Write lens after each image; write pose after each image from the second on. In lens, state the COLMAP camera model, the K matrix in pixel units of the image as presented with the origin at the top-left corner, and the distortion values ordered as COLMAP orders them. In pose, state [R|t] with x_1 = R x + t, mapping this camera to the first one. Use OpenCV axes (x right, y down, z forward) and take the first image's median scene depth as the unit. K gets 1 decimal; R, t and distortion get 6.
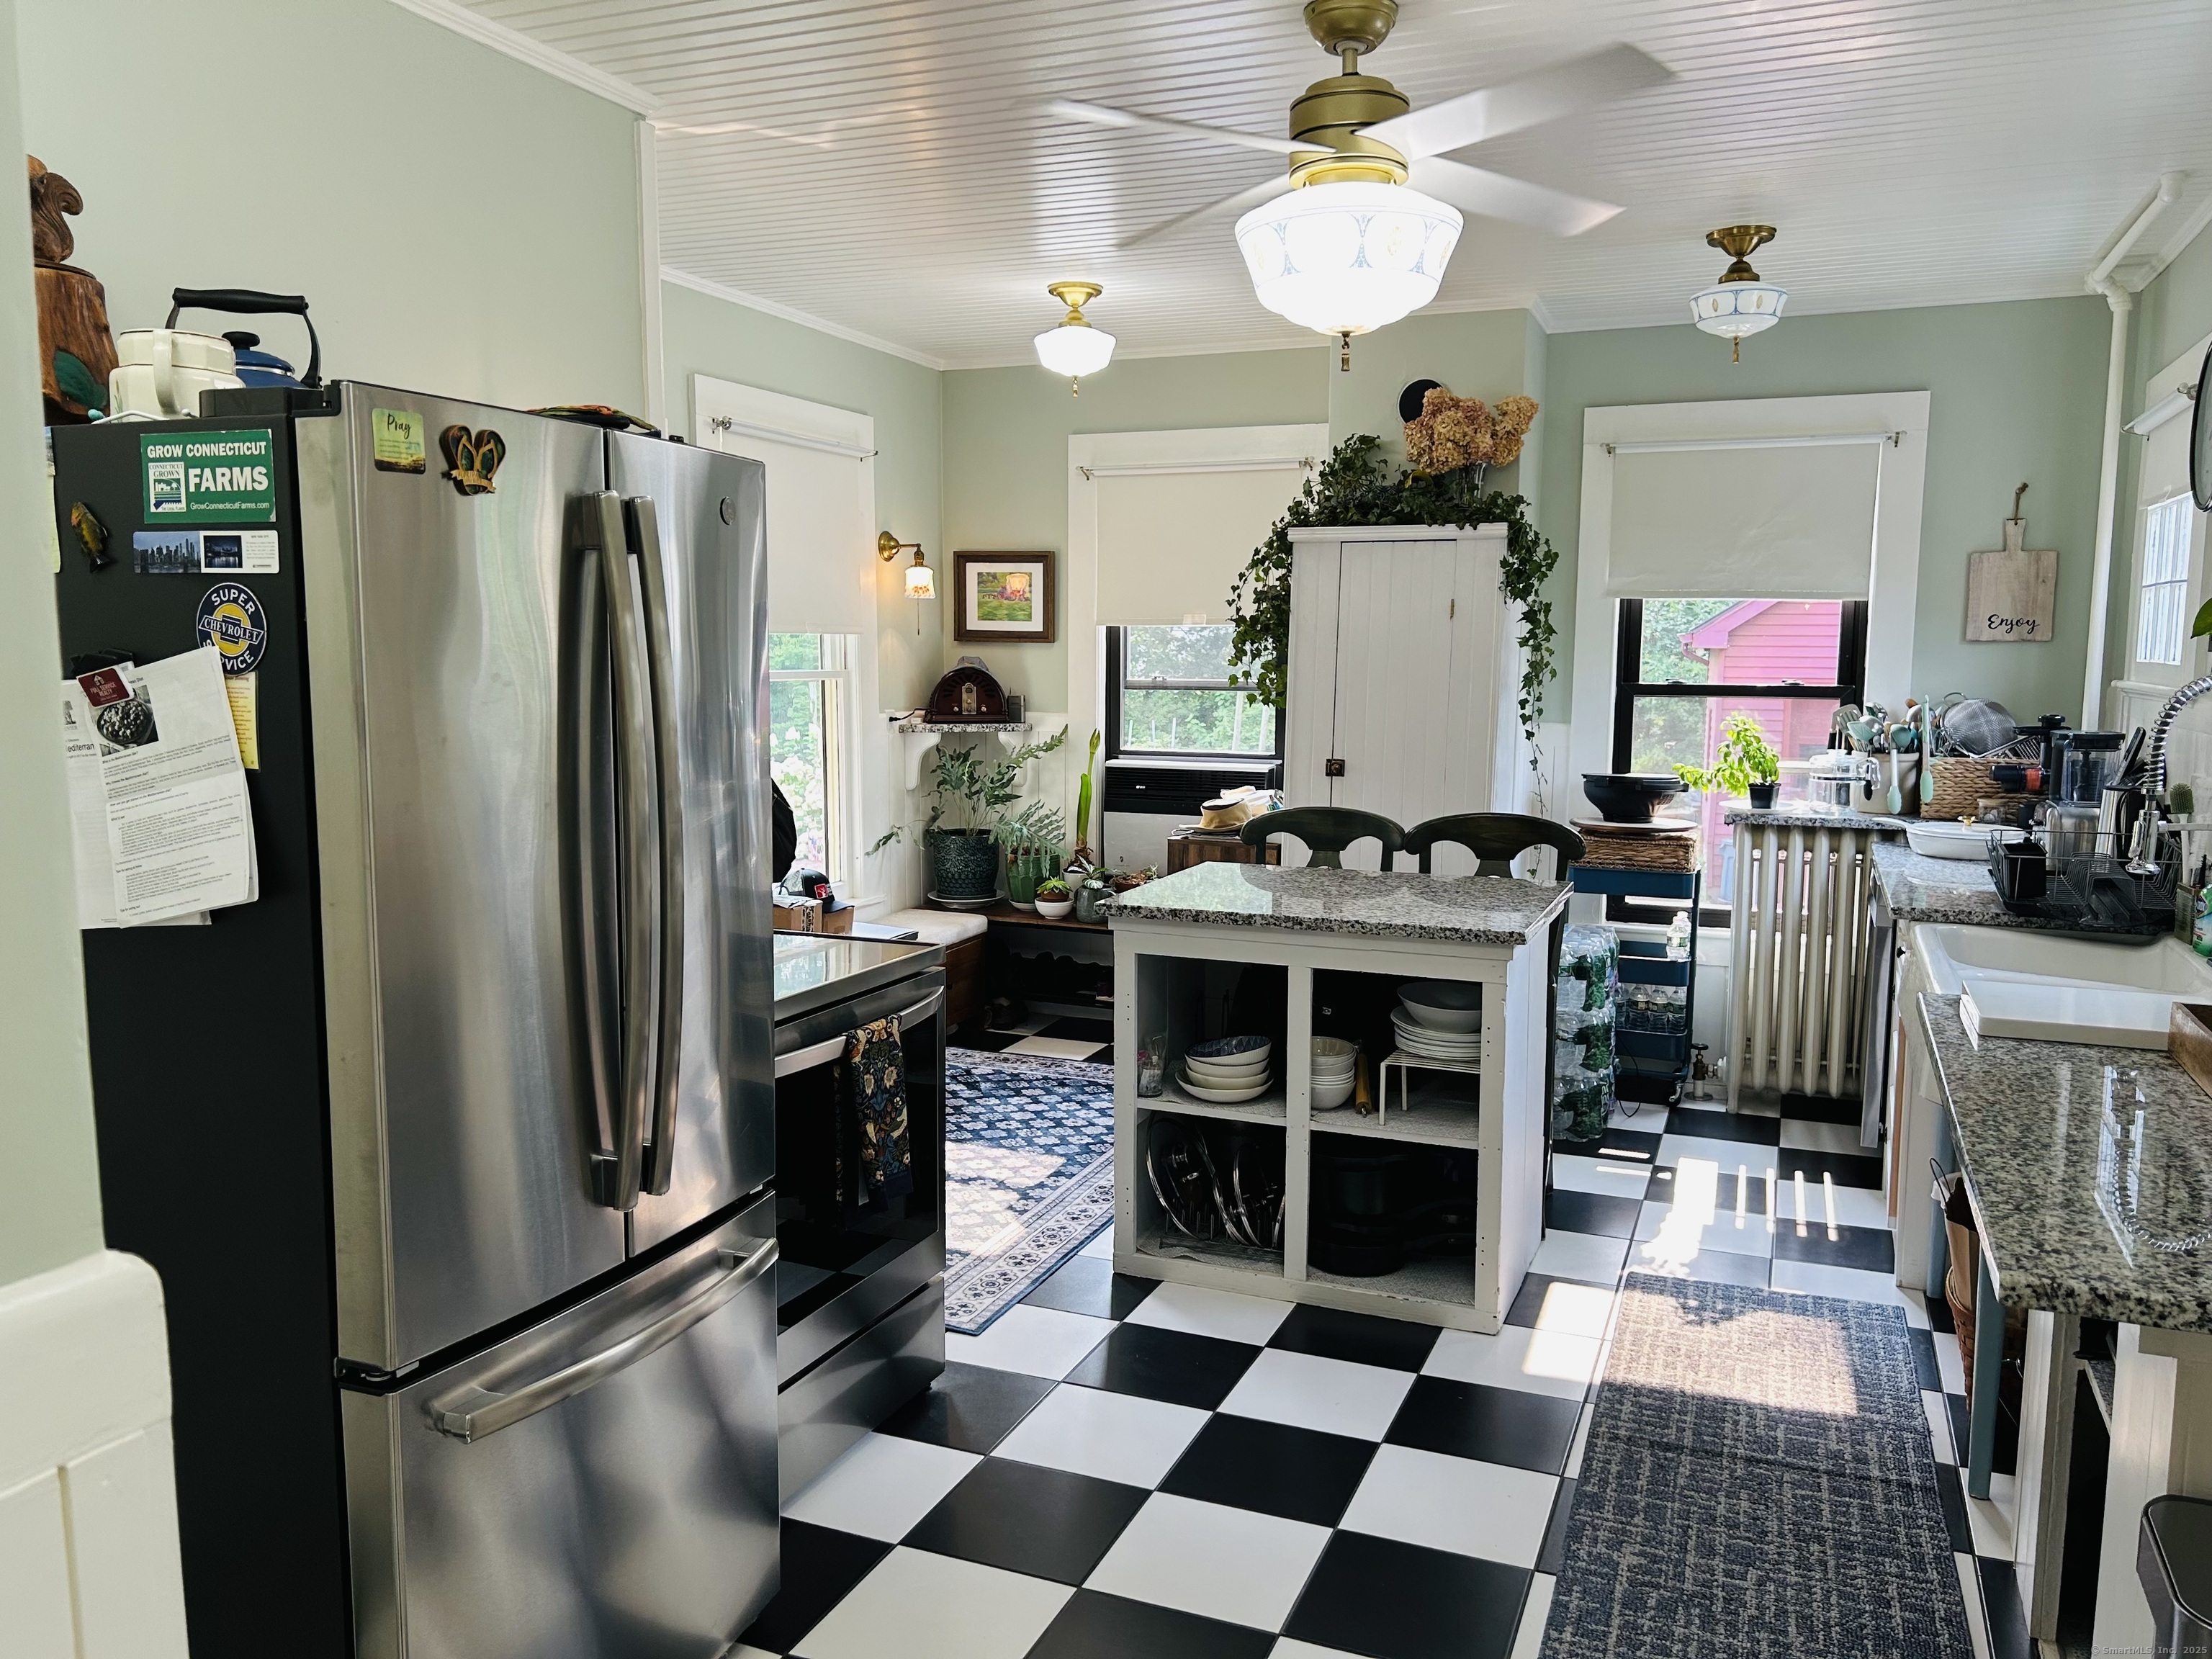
lens RADIAL K [[1678.8, 0, 1111.1], [0, 1678.8, 834.1], [0, 0, 1]] dist [0.072951, 0.000100]
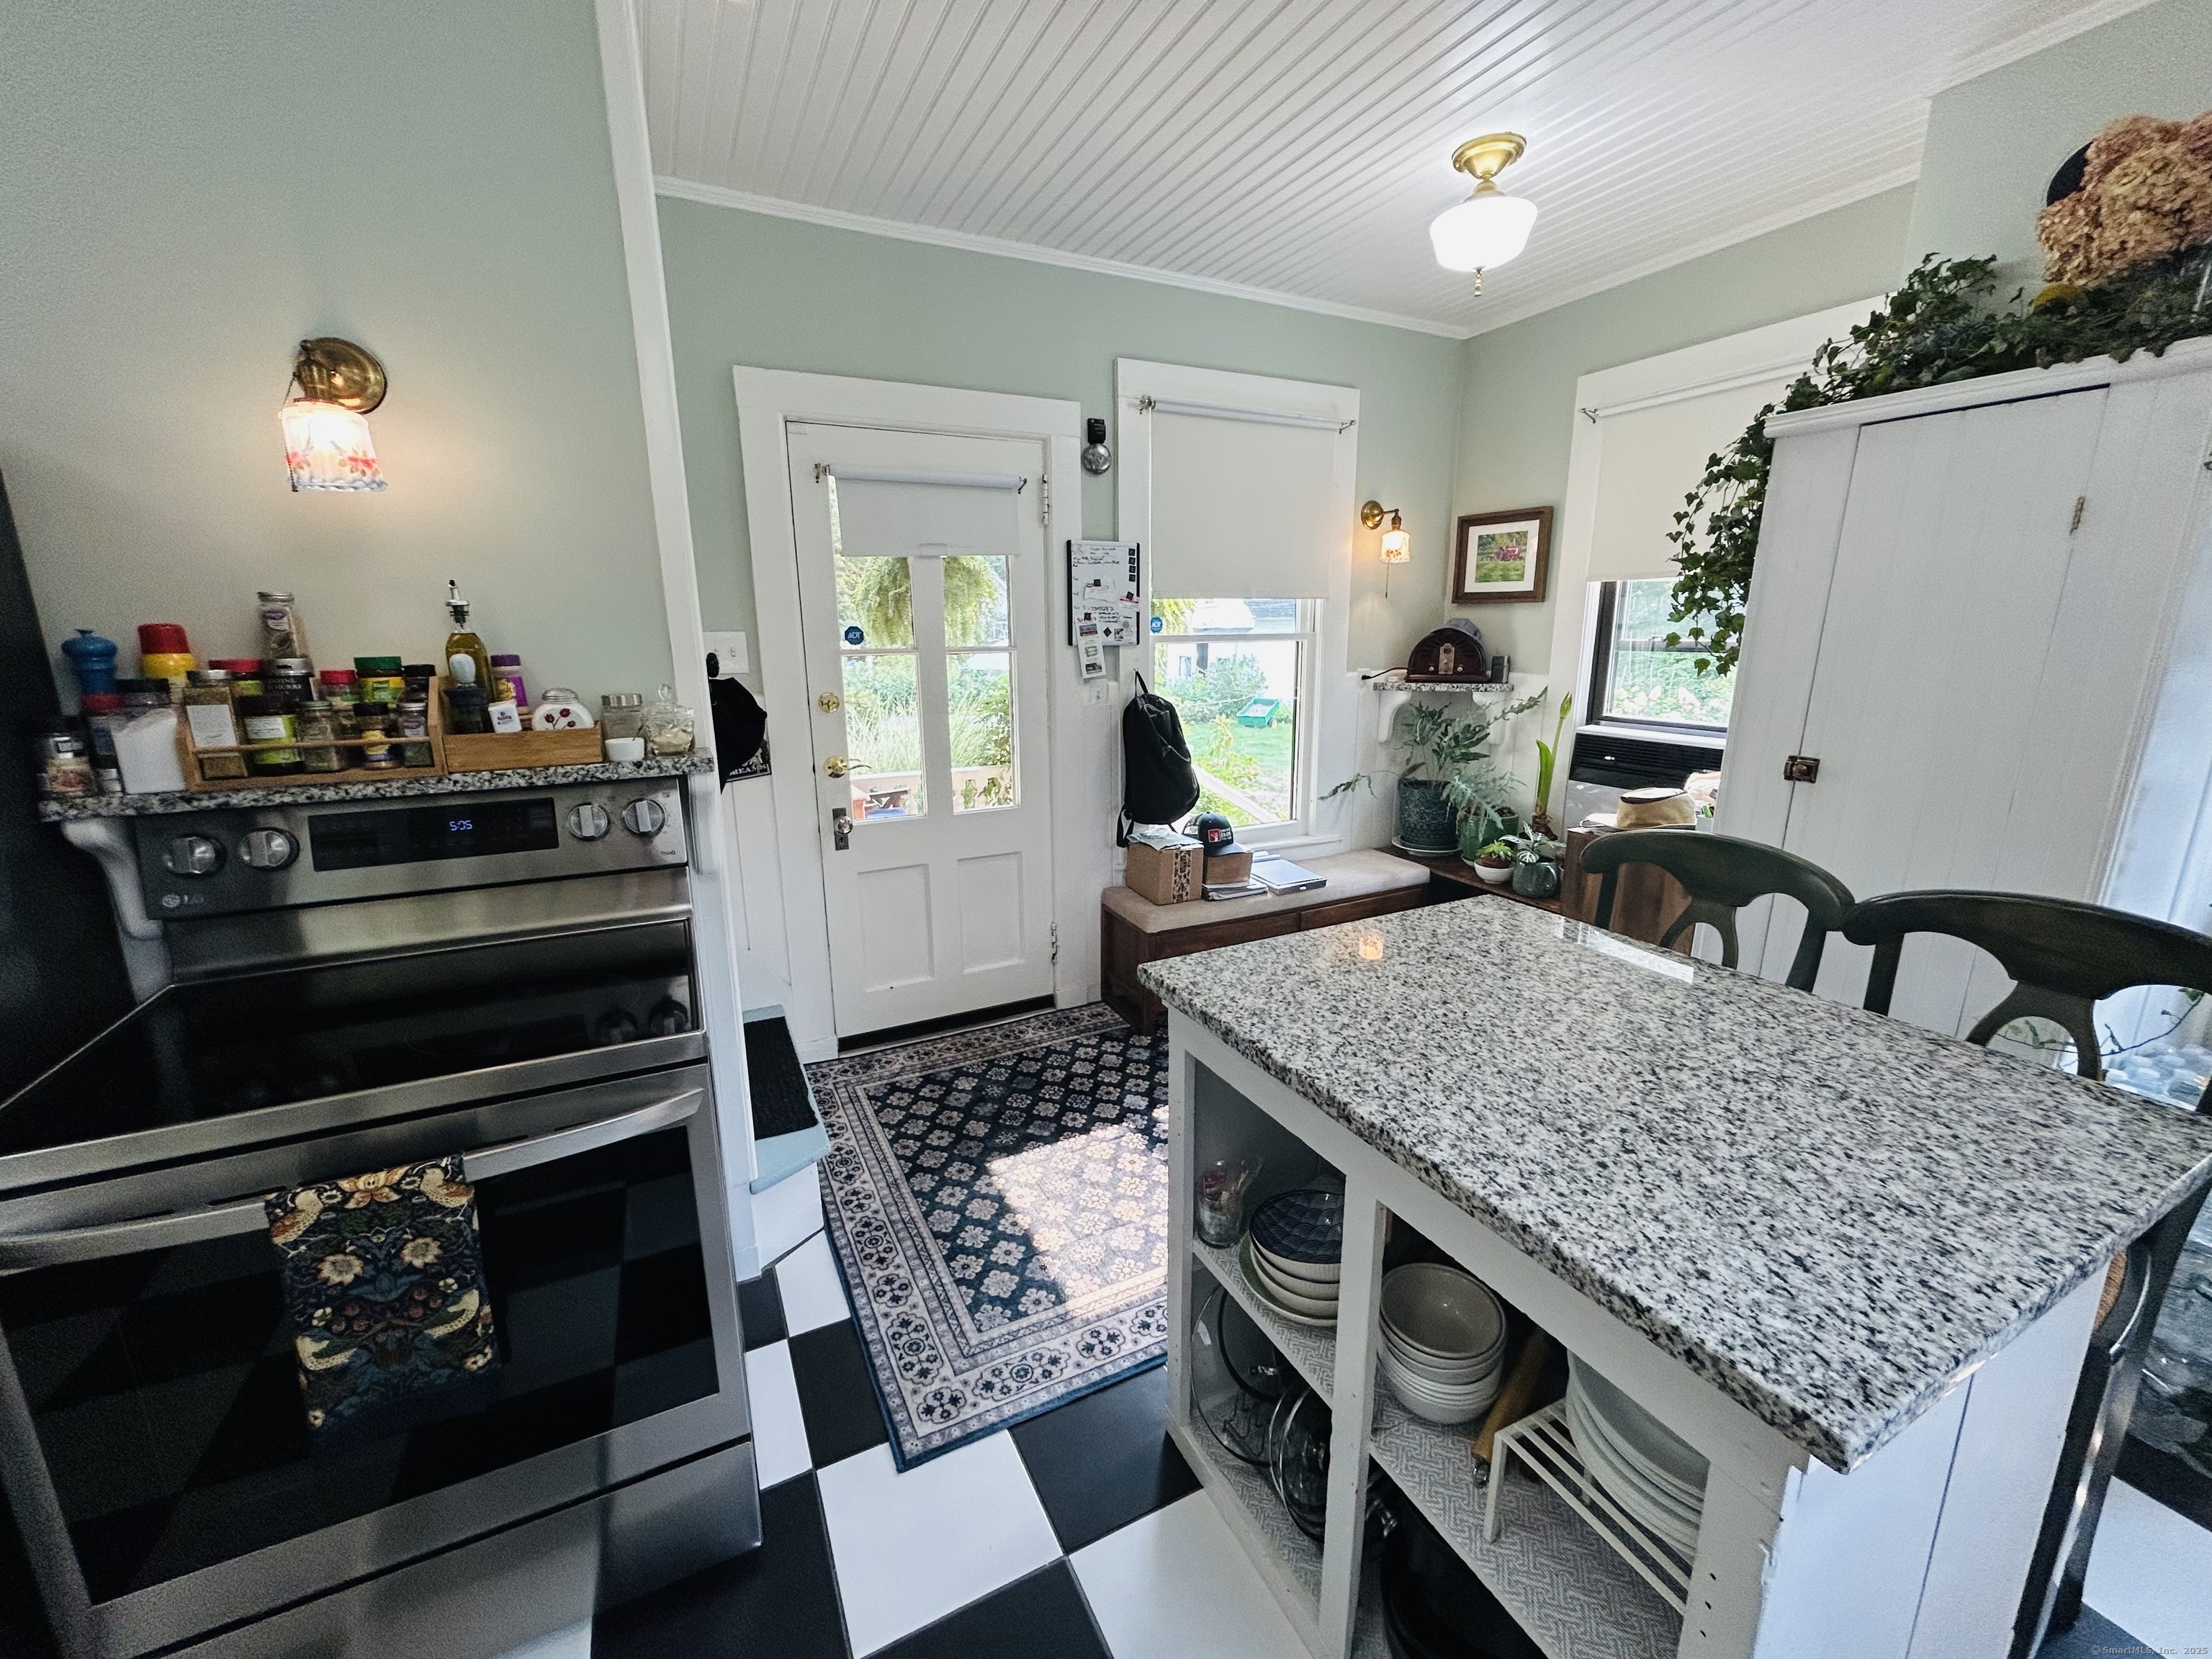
lens RADIAL K [[891.6, 0, 1105.5], [0, 891.6, 825.6], [0, 0, 1]] dist [-0.014696, 0.003925]
pose [[0.750004, 0.132184, -0.648091, 0.137192], [-0.058514, 0.989246, 0.134050, -0.042117], [0.658840, -0.062615, 0.749673, 0.465917]]
